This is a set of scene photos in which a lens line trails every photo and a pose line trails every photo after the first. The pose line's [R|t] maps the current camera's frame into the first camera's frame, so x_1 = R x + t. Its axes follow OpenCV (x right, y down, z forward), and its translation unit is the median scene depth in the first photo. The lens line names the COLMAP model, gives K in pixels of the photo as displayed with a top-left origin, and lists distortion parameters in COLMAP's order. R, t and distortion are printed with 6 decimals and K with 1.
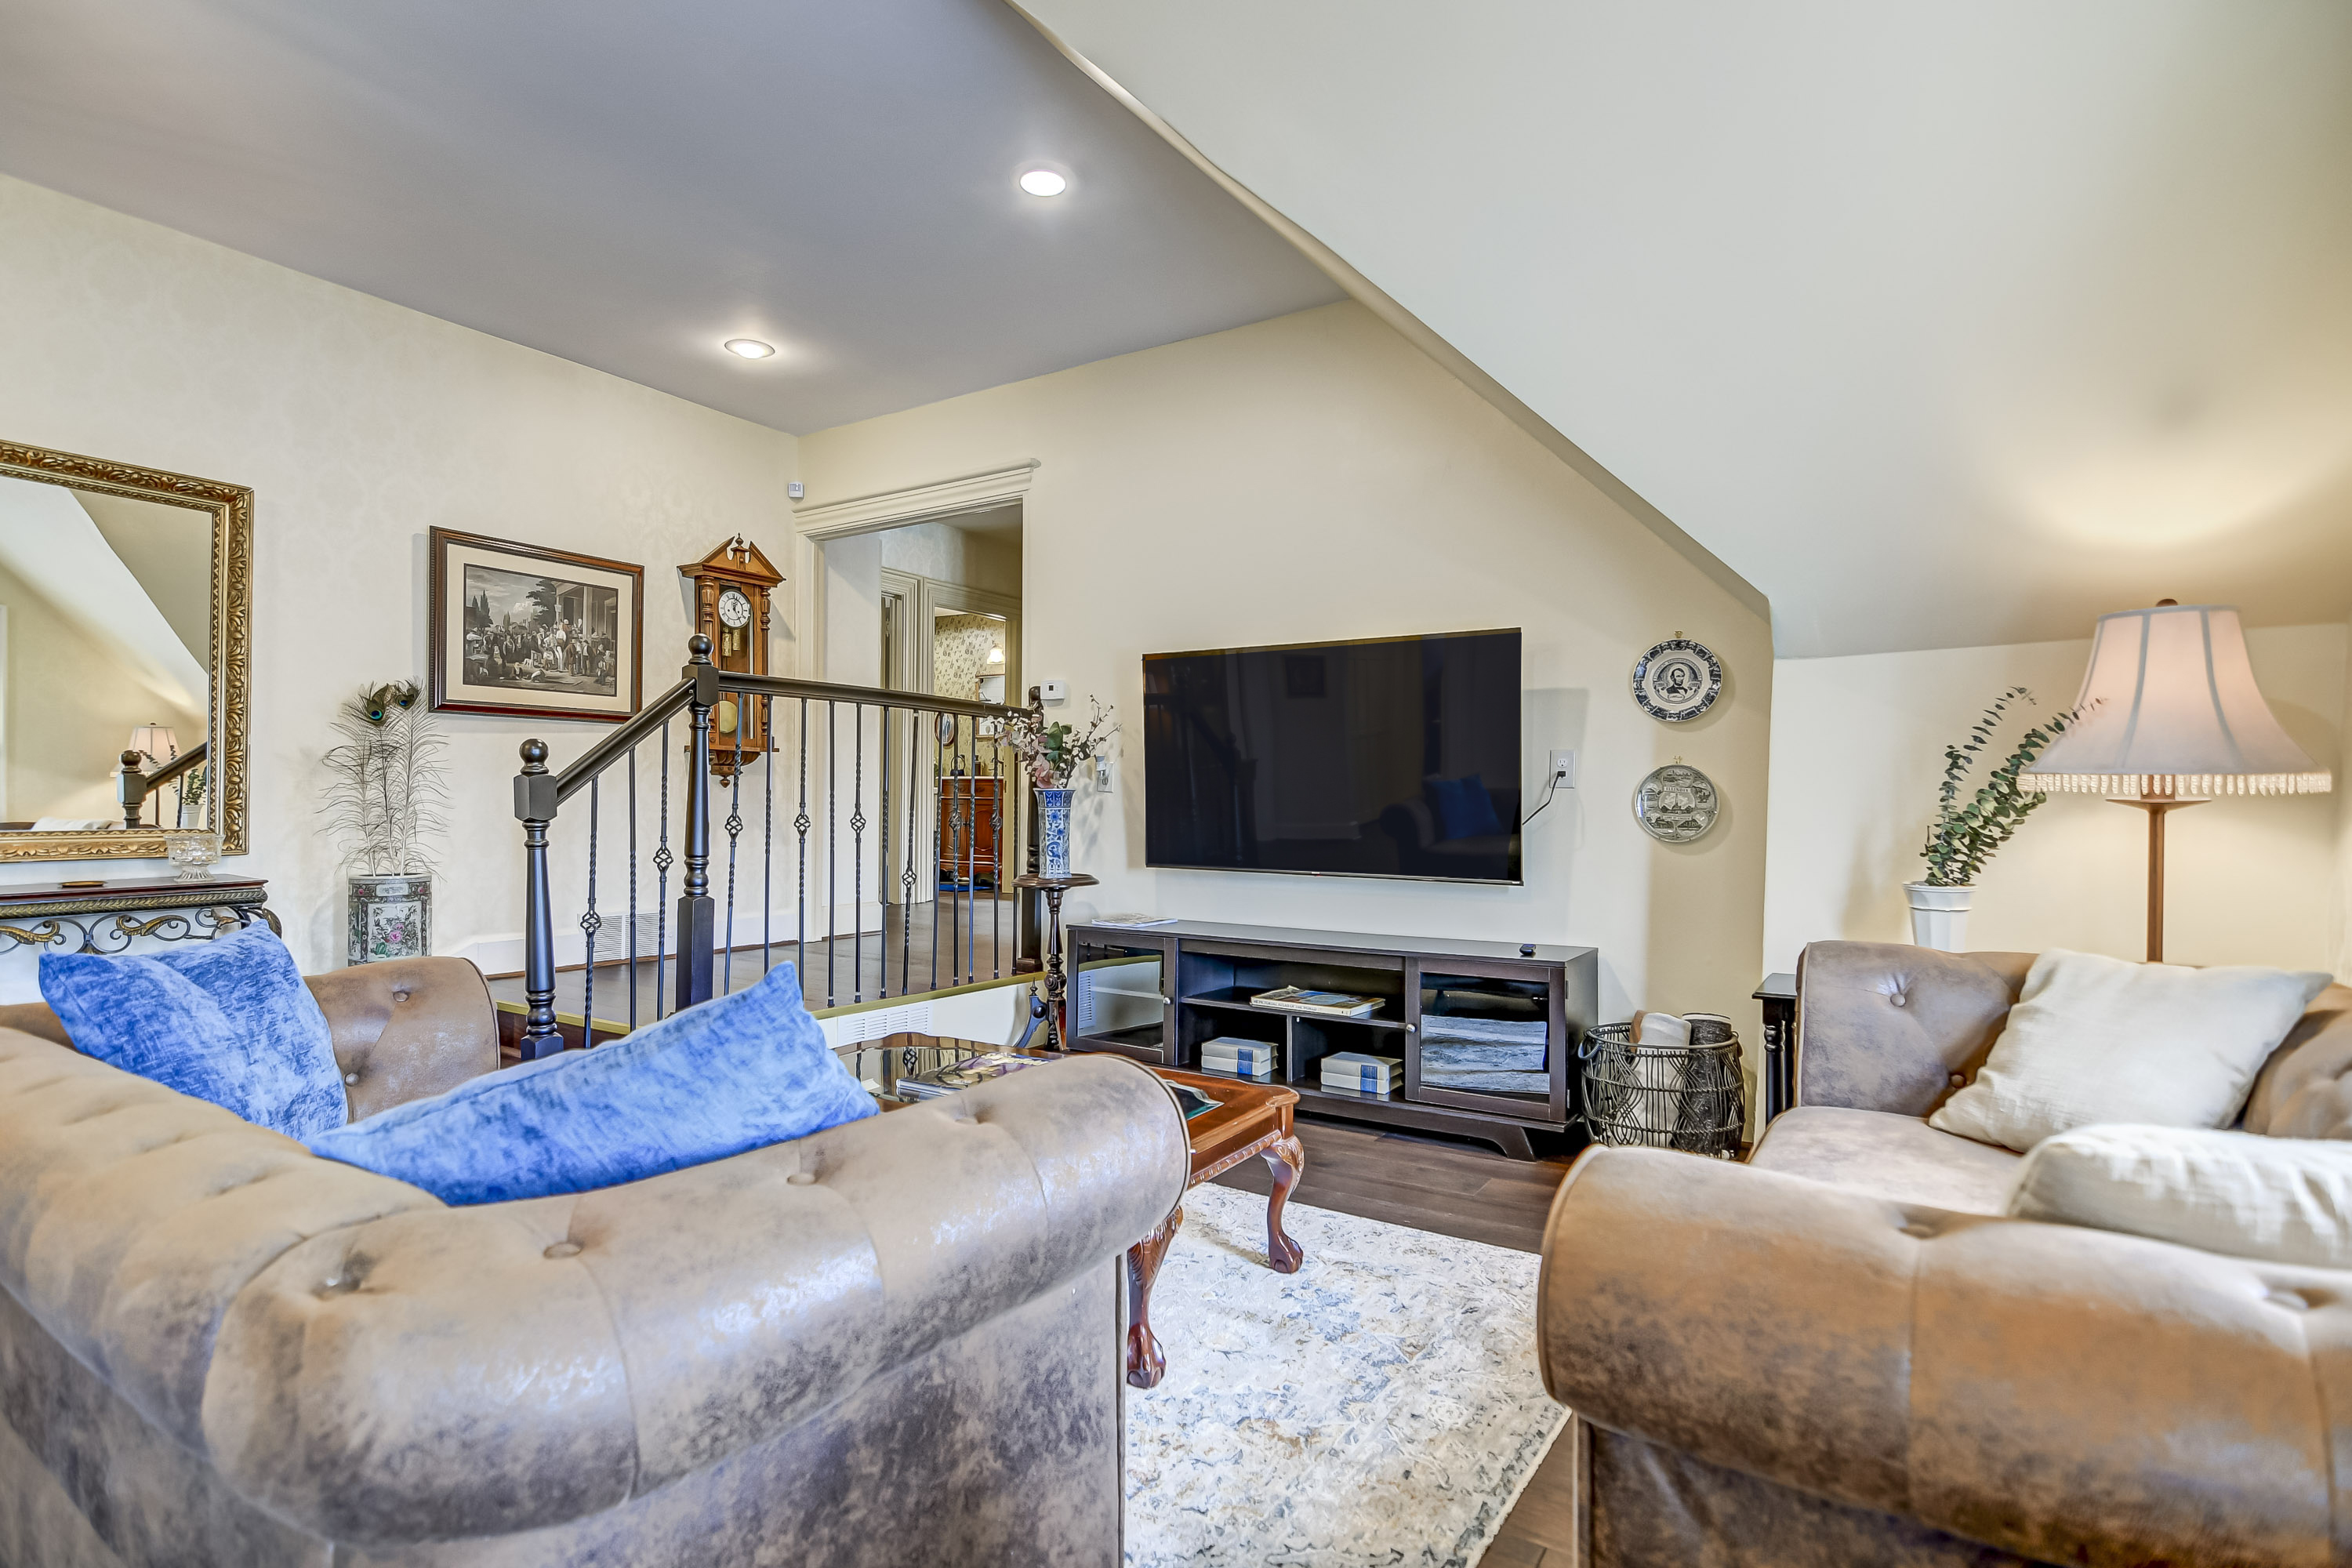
lens RADIAL K [[1149.2, 0, 1179.9], [0, 1149.2, 775.9], [0, 0, 1]] dist [0.009517, -0.009299]
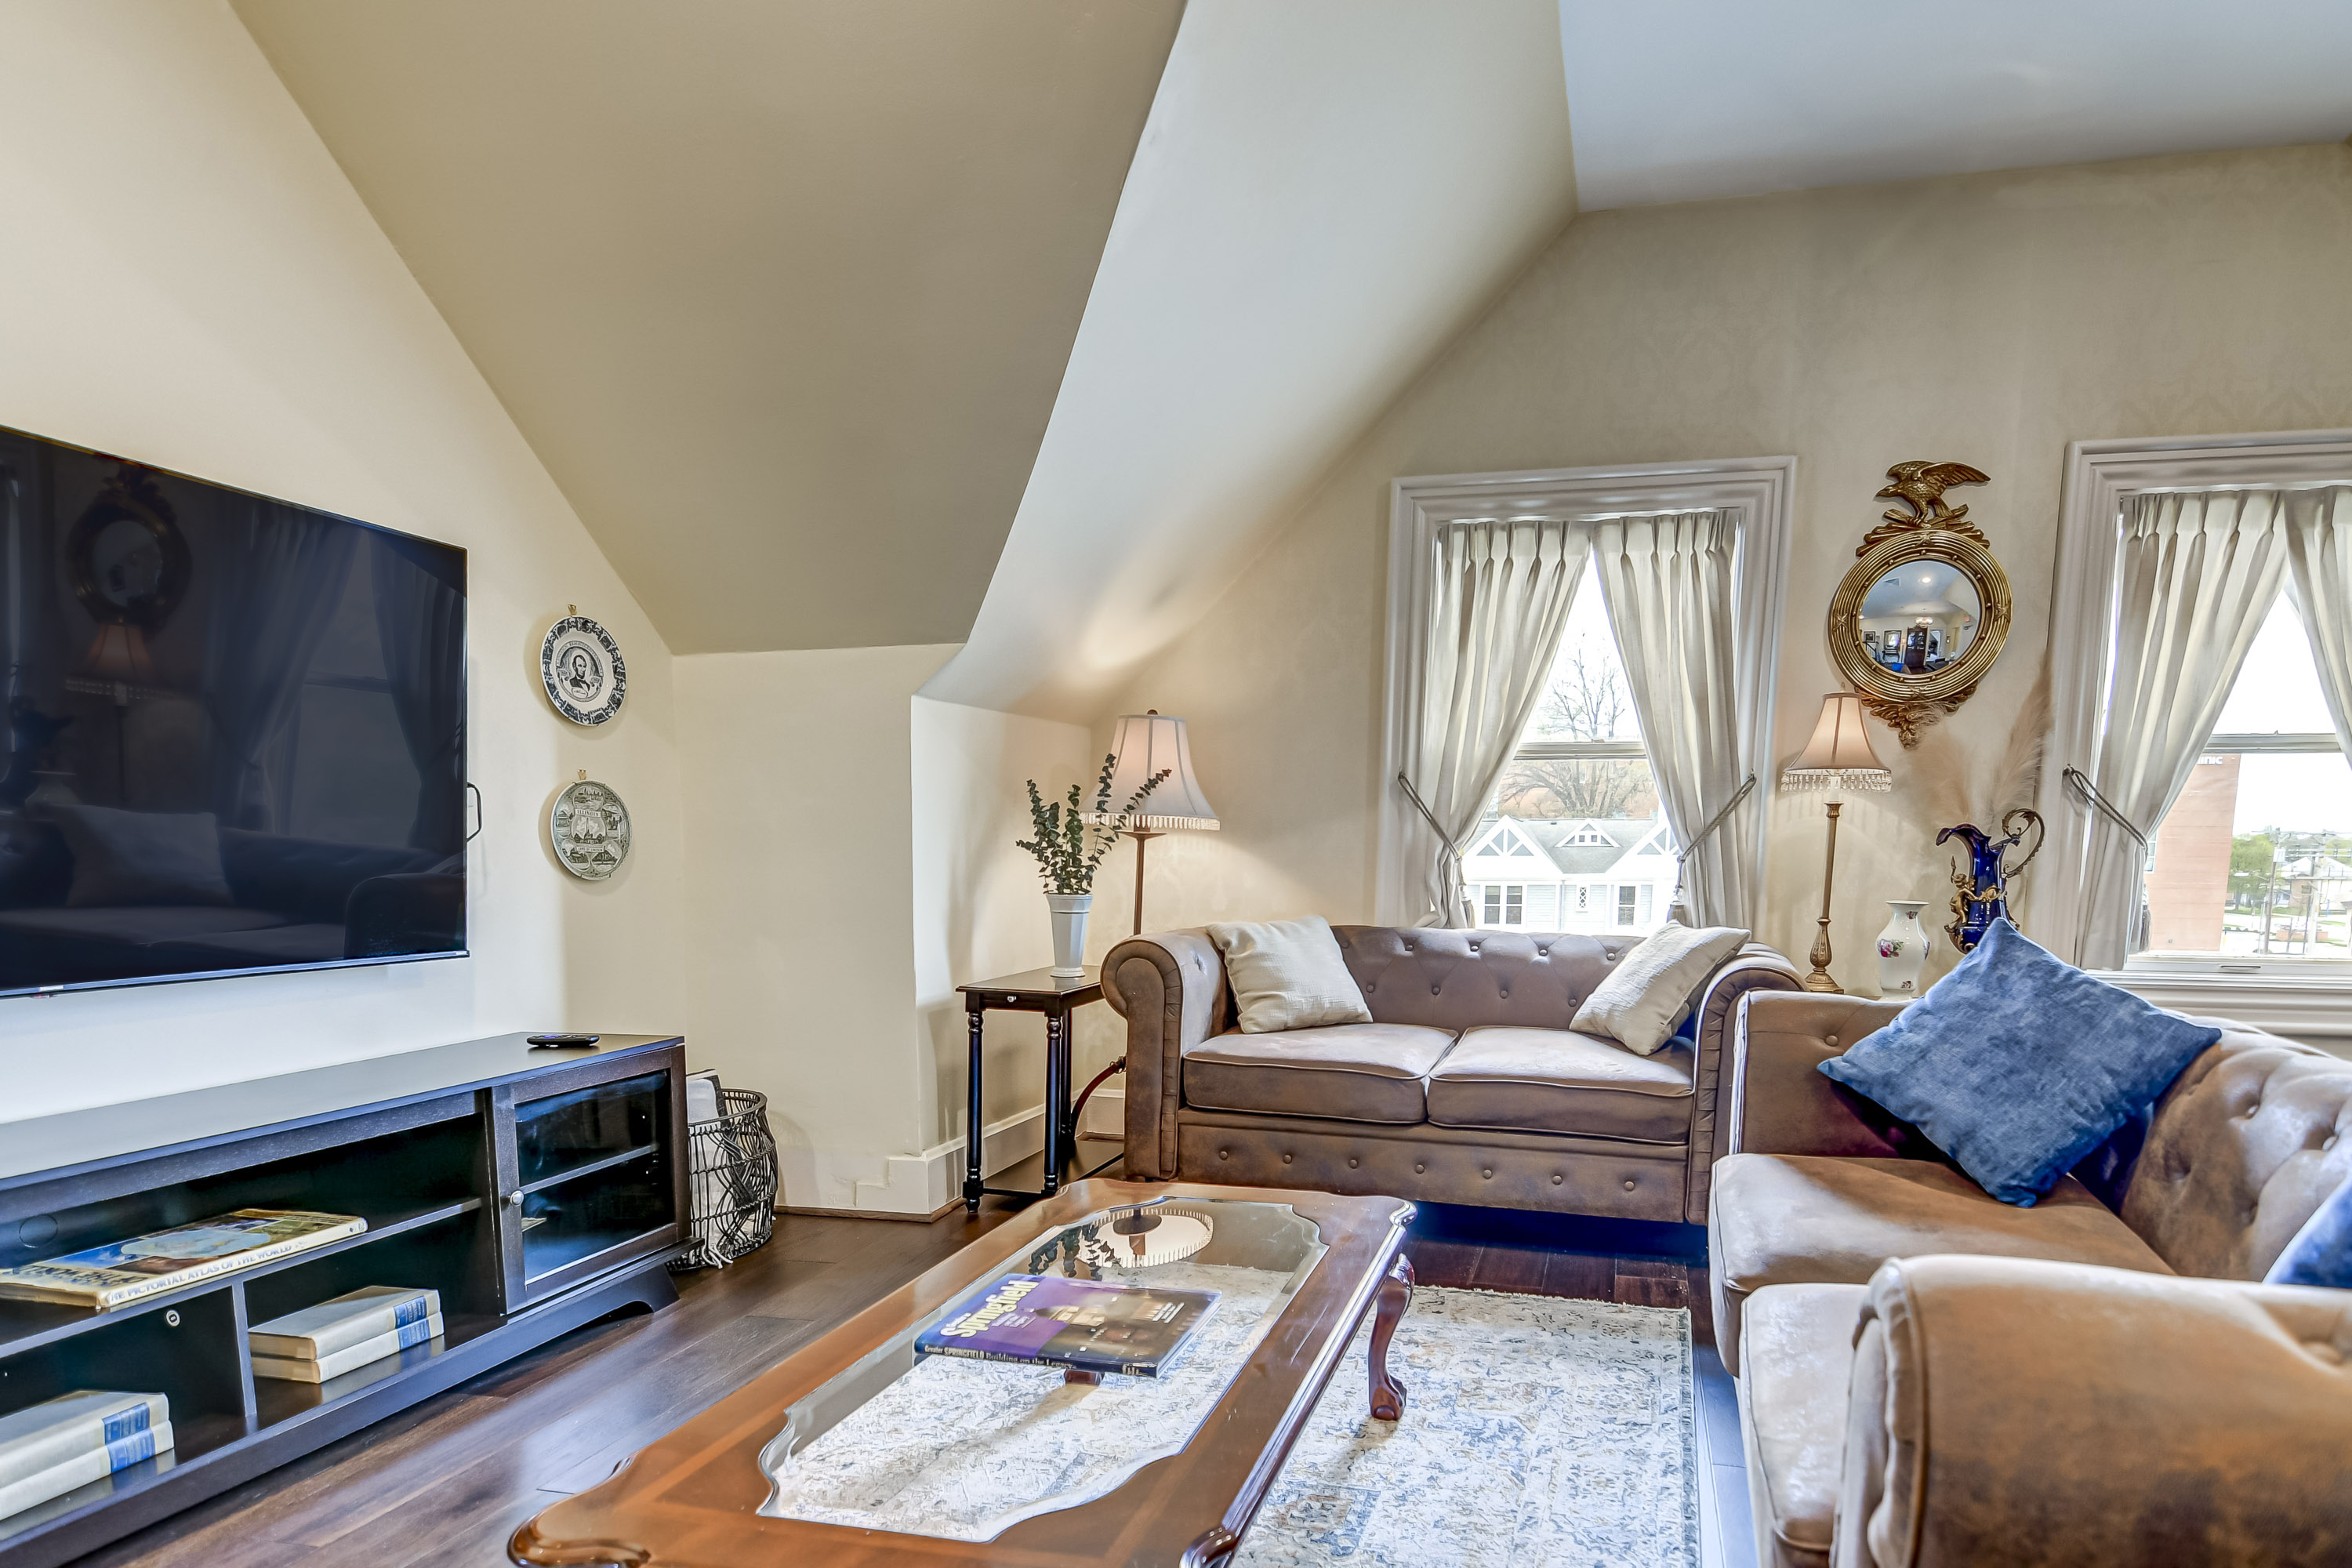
lens RADIAL K [[1224.4, 0, 1356.4], [0, 1224.4, 1001.0], [0, 0, 1]] dist [0.014113, -0.011311]
pose [[-0.351812, -0.122585, 0.928009, -0.549460], [-0.025035, 0.992266, 0.121582, 0.024071], [-0.935736, 0.019541, -0.352160, 0.804848]]
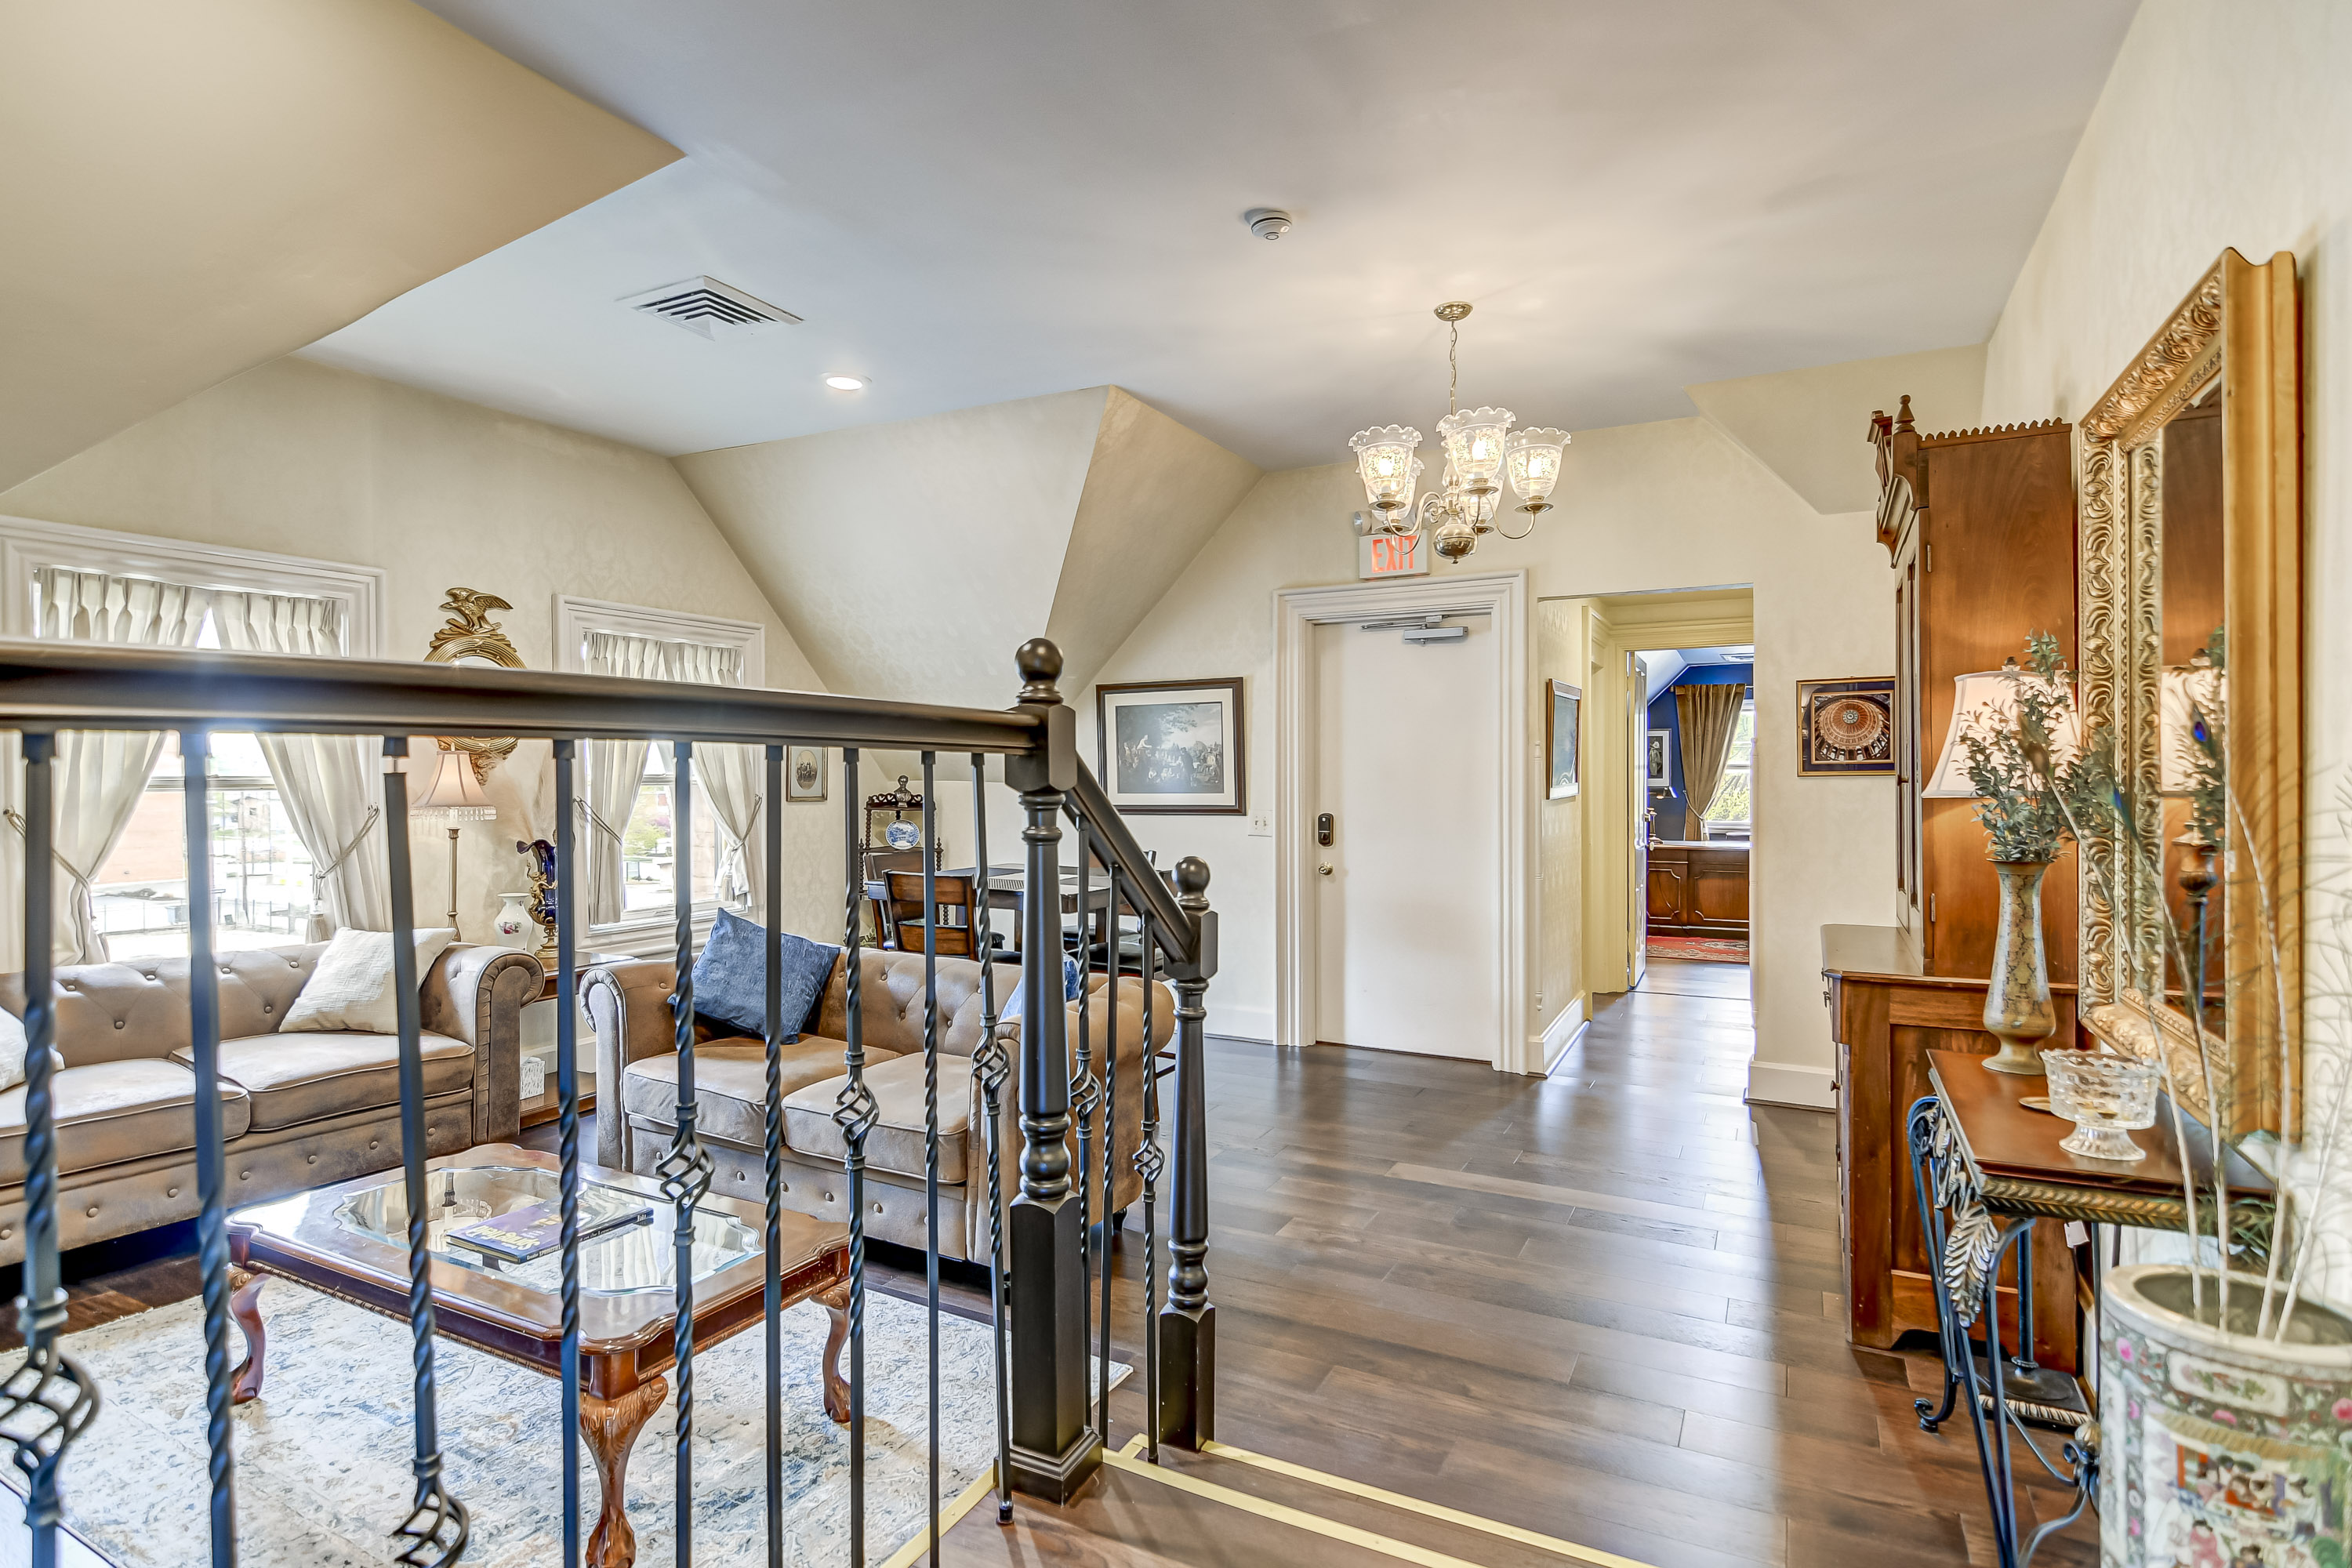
lens RADIAL K [[1224.4, 0, 1169.4], [0, 1224.4, 801.2], [0, 0, 1]] dist [0.014113, -0.011311]
pose [[-0.997645, -0.000367, -0.068592, -0.453318], [-0.000739, 0.999985, 0.005392, -0.057468], [0.068589, 0.005430, -0.997630, 1.476166]]
